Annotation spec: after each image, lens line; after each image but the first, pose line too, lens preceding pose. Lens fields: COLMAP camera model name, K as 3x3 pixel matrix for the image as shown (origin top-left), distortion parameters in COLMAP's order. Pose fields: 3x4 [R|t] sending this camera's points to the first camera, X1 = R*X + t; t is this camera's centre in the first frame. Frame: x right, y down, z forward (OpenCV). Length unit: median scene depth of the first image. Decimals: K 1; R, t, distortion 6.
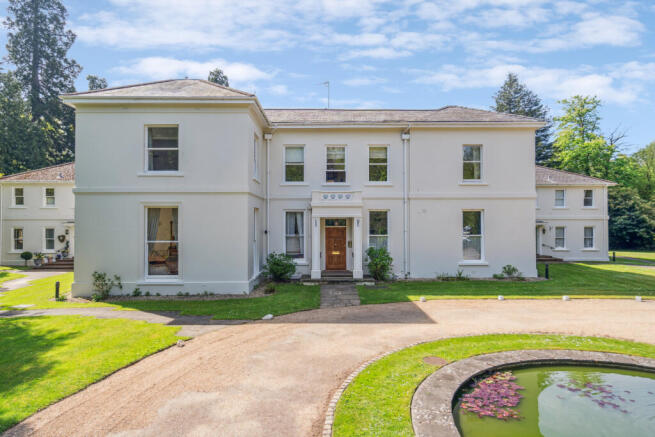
lens RADIAL K [[393.4, 0, 327.5], [0, 393.4, 218.5], [0, 0, 1]] dist [-0.000359, 0.001458]
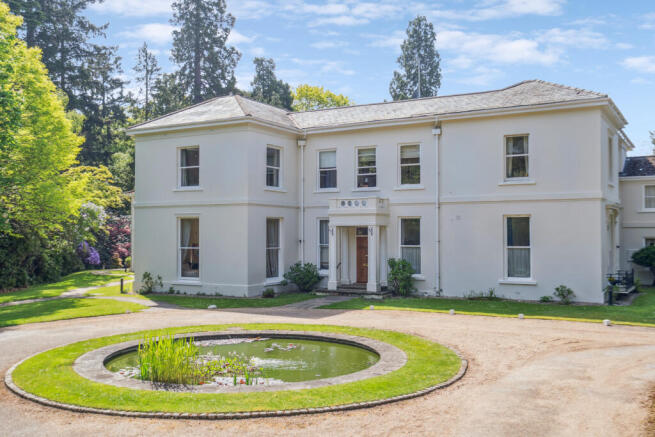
lens RADIAL K [[651.2, 0, 327.5], [0, 651.2, 218.5], [0, 0, 1]] dist [0.007609, 0.003803]
pose [[0.858049, -0.011567, -0.513437, 0.719117], [0.004574, 0.999879, -0.014882, 0.002593], [0.513547, 0.010422, 0.857998, -0.340867]]
